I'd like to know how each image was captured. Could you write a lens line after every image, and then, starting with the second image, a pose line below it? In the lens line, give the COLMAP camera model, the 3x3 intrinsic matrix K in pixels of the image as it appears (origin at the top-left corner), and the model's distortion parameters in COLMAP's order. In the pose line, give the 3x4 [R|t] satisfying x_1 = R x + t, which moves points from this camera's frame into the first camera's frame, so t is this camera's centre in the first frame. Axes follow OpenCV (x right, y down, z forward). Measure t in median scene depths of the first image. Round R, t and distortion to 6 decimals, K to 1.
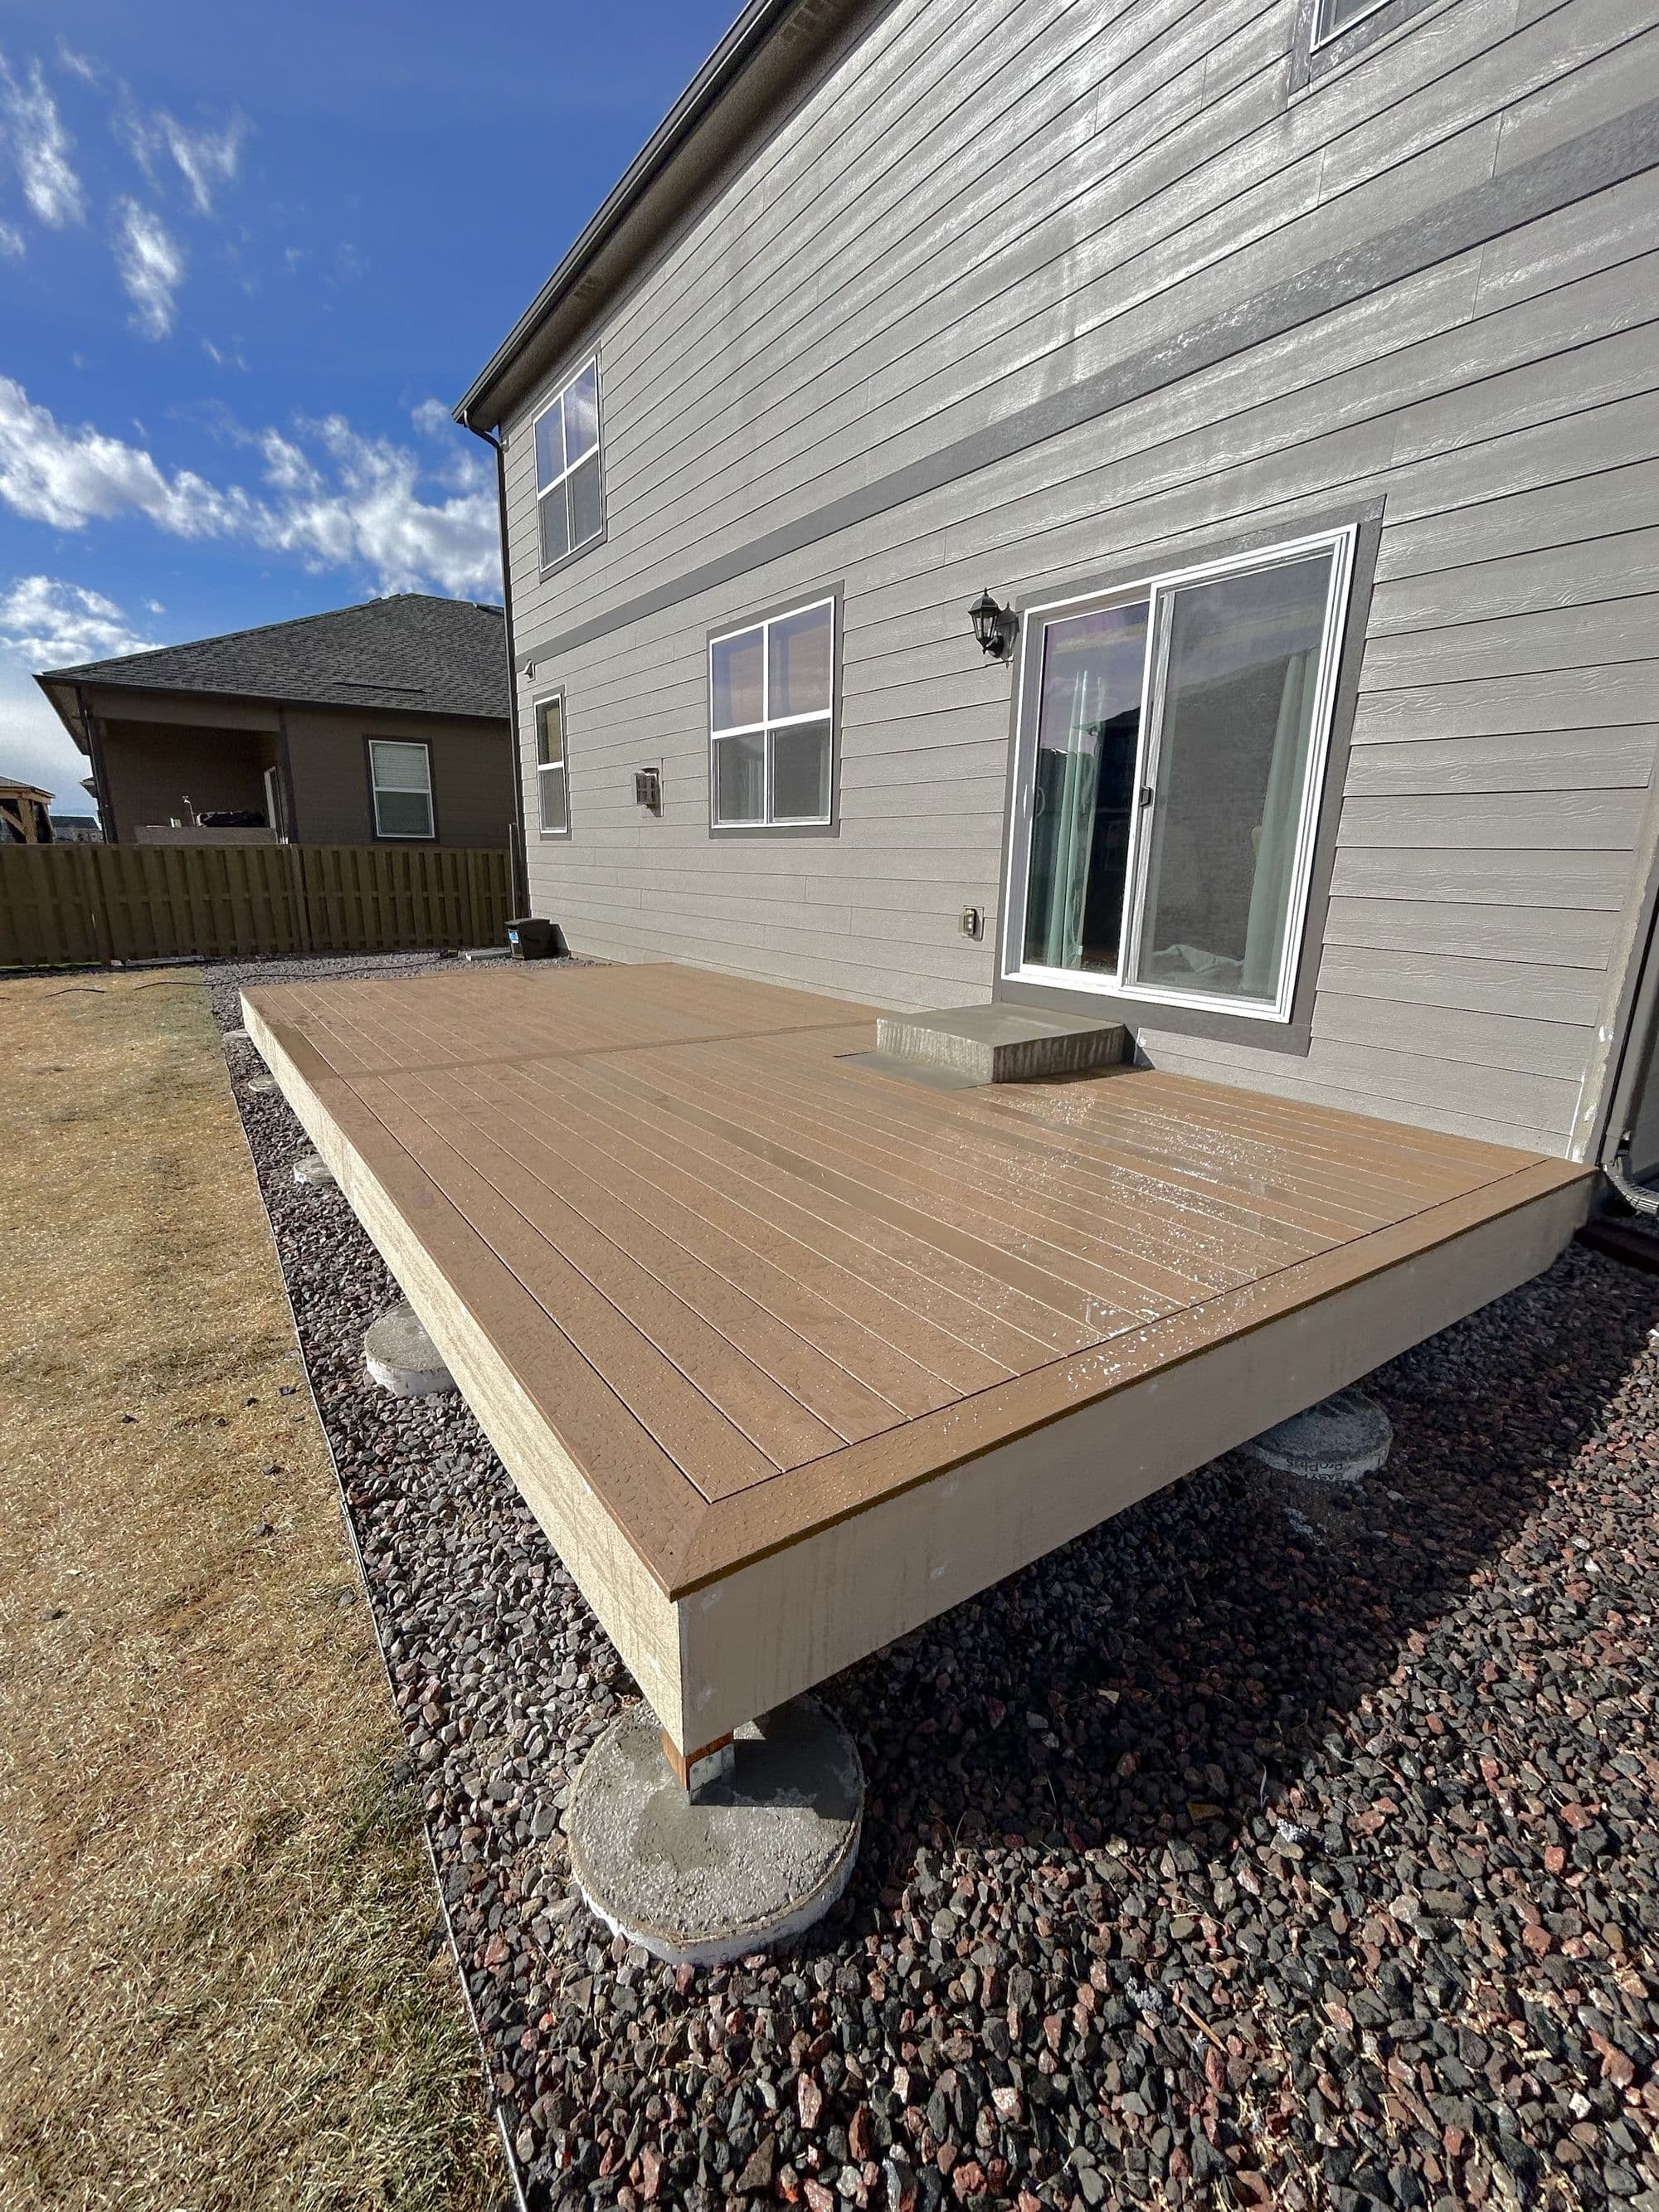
lens RADIAL K [[961.3, 0, 829.5], [0, 961.3, 1106.0], [0, 0, 1]] dist [-0.003032, 0.000957]
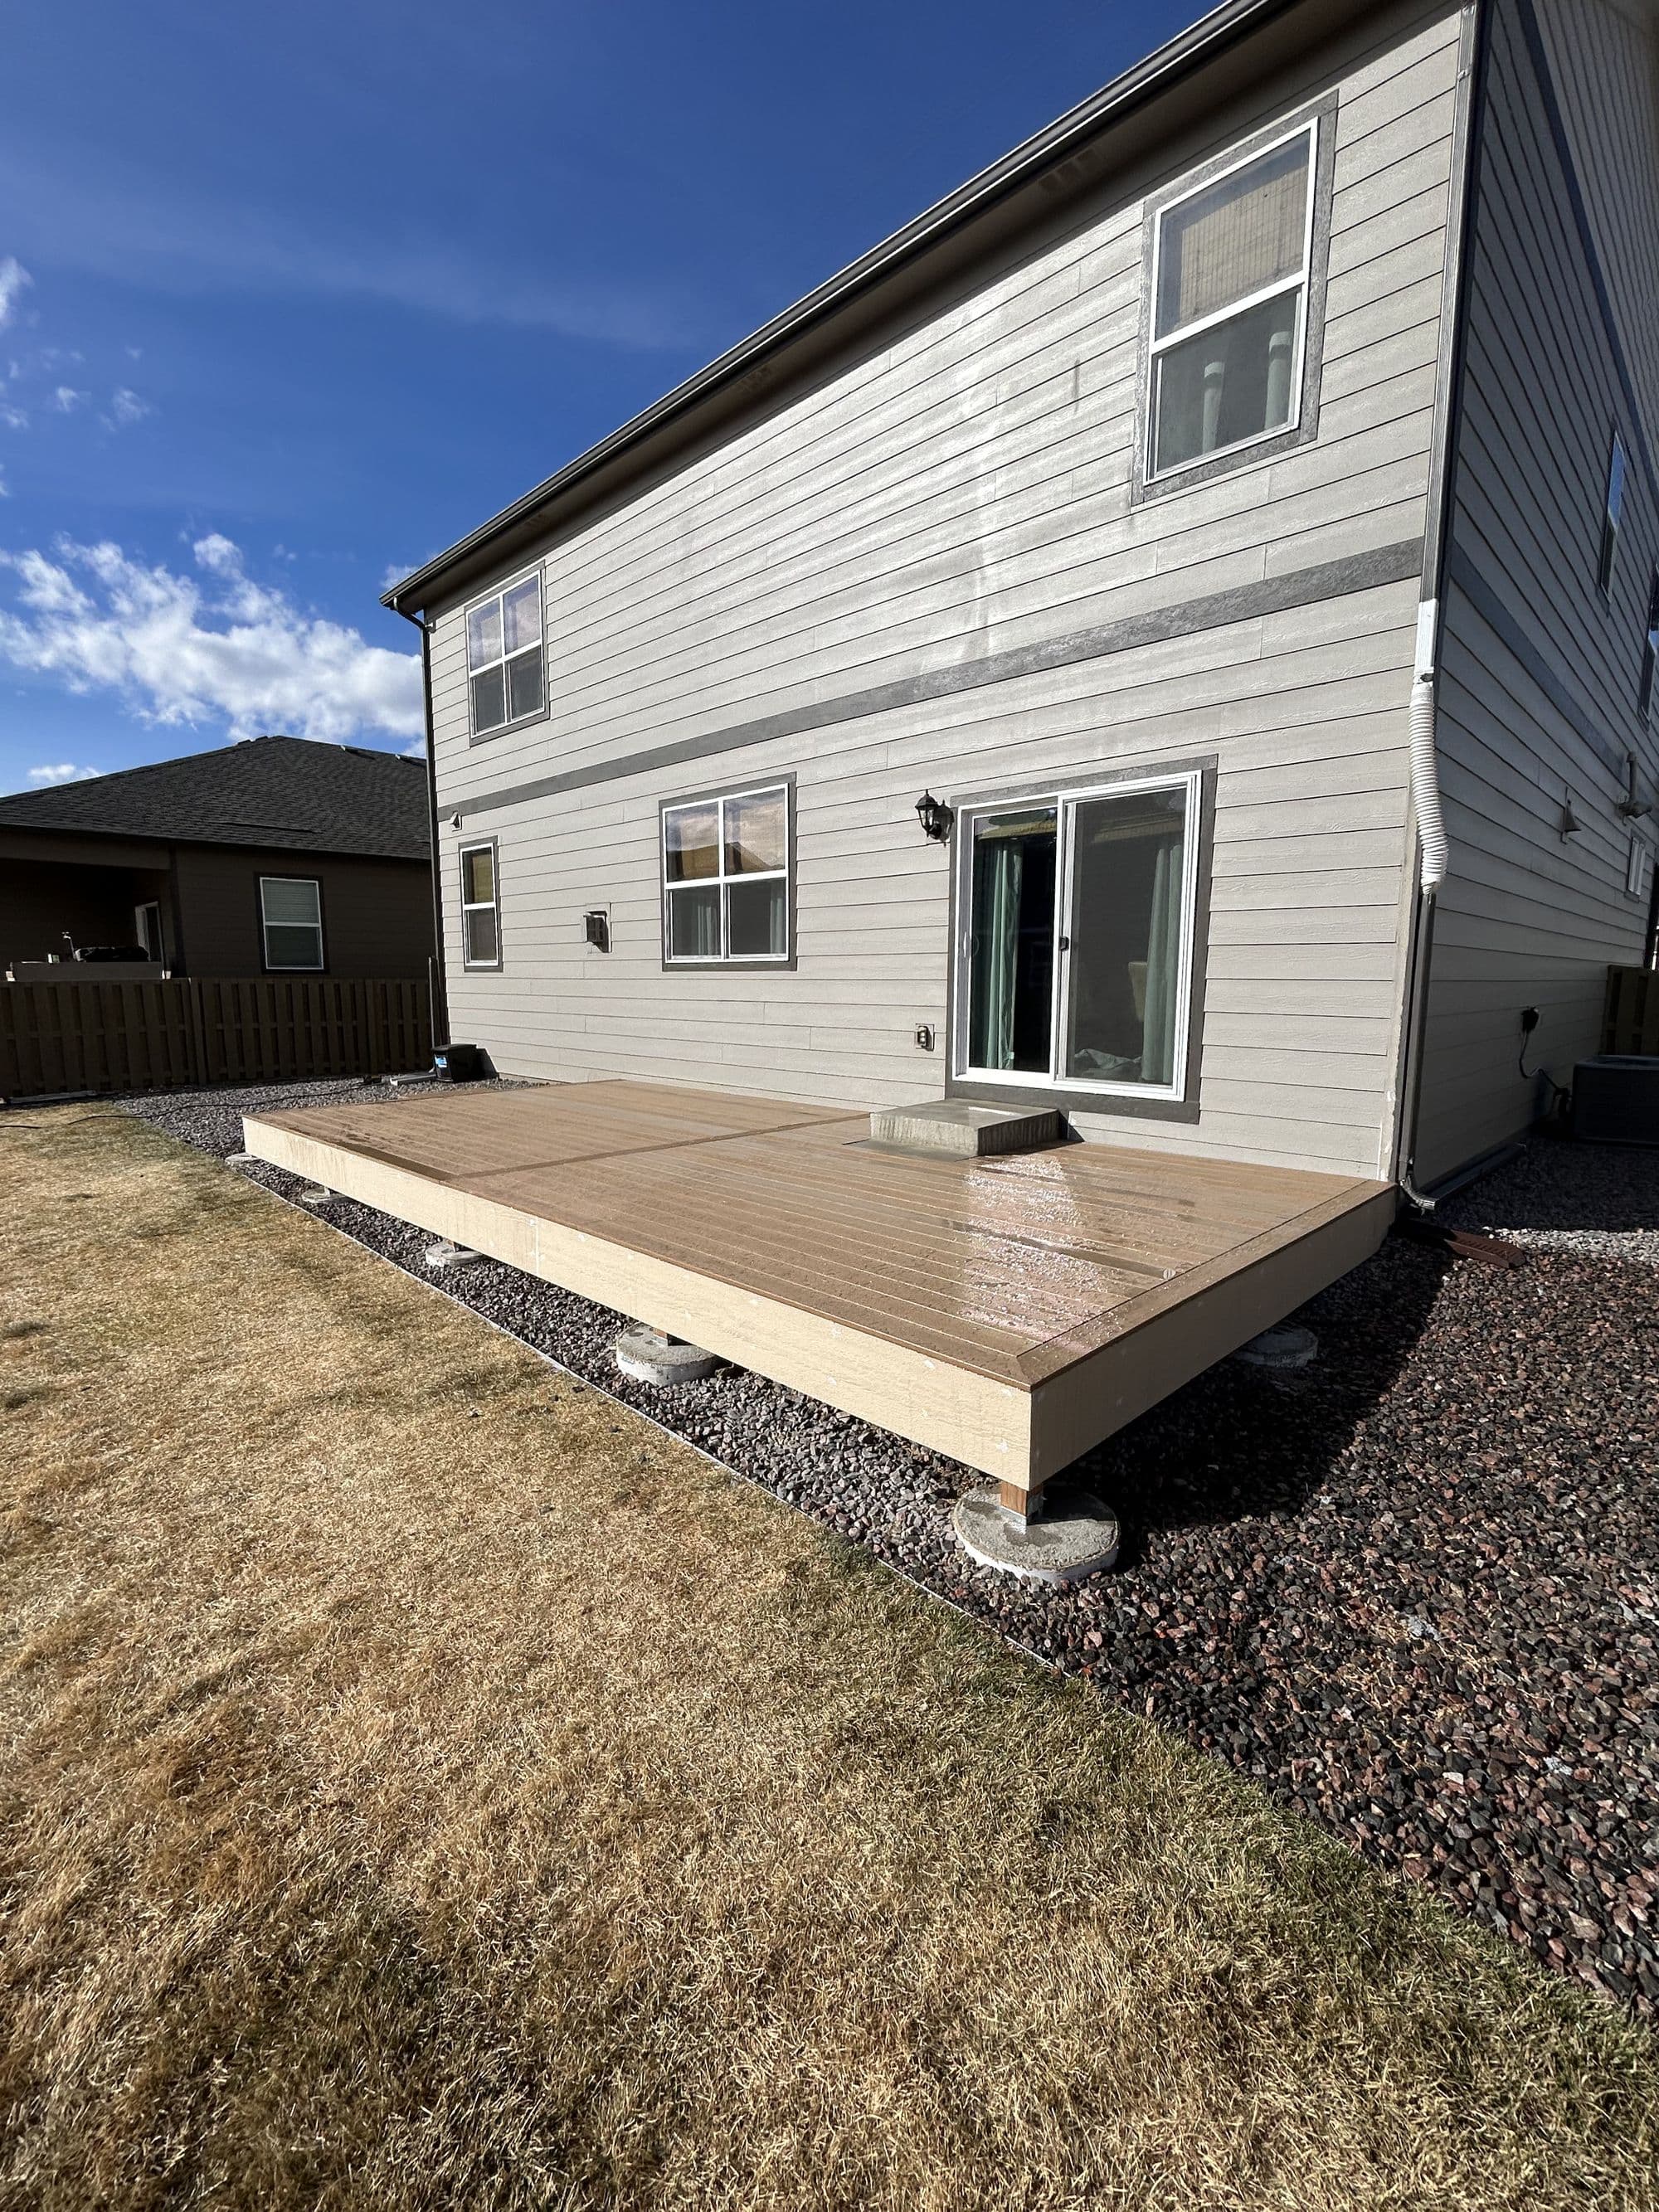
lens RADIAL K [[961.3, 0, 829.5], [0, 961.3, 1106.0], [0, 0, 1]] dist [-0.003032, 0.000957]
pose [[0.982559, -0.039004, 0.181812, -0.242764], [0.060329, 0.991730, -0.113279, 0.040861], [-0.175890, 0.122272, 0.976787, -0.235958]]
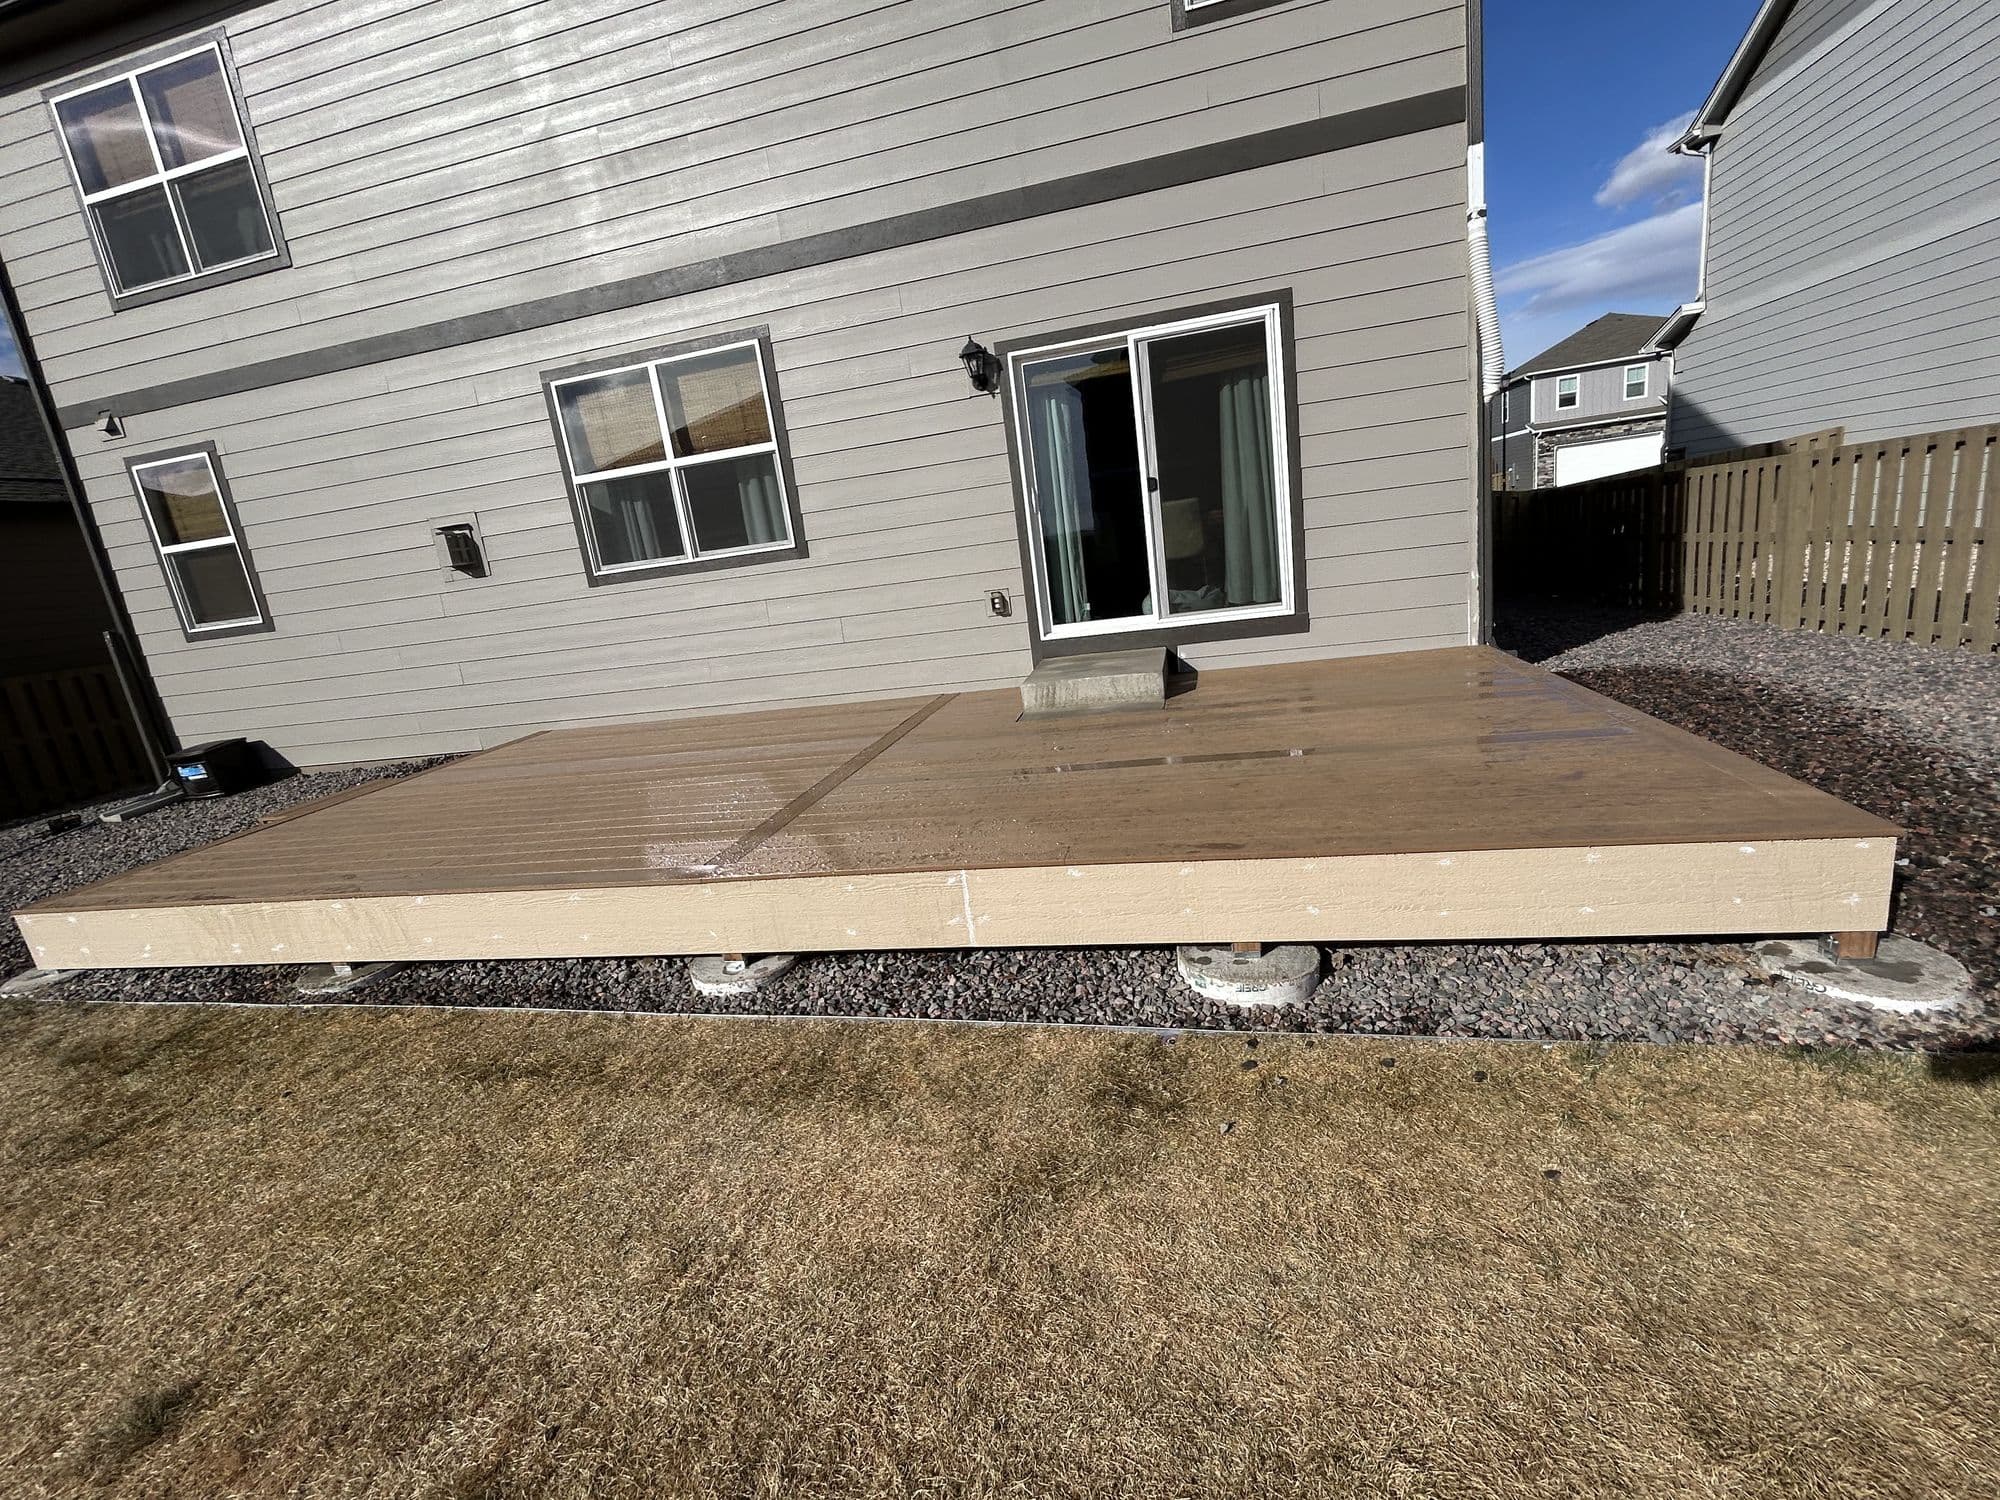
lens RADIAL K [[869.1, 0, 1000.0], [0, 869.1, 750.0], [0, 0, 1]] dist [-0.003032, 0.000957]
pose [[0.724644, -0.266169, 0.635645, -0.701708], [0.305730, 0.950825, 0.049609, -0.078559], [-0.617592, 0.158387, 0.770386, 0.207854]]
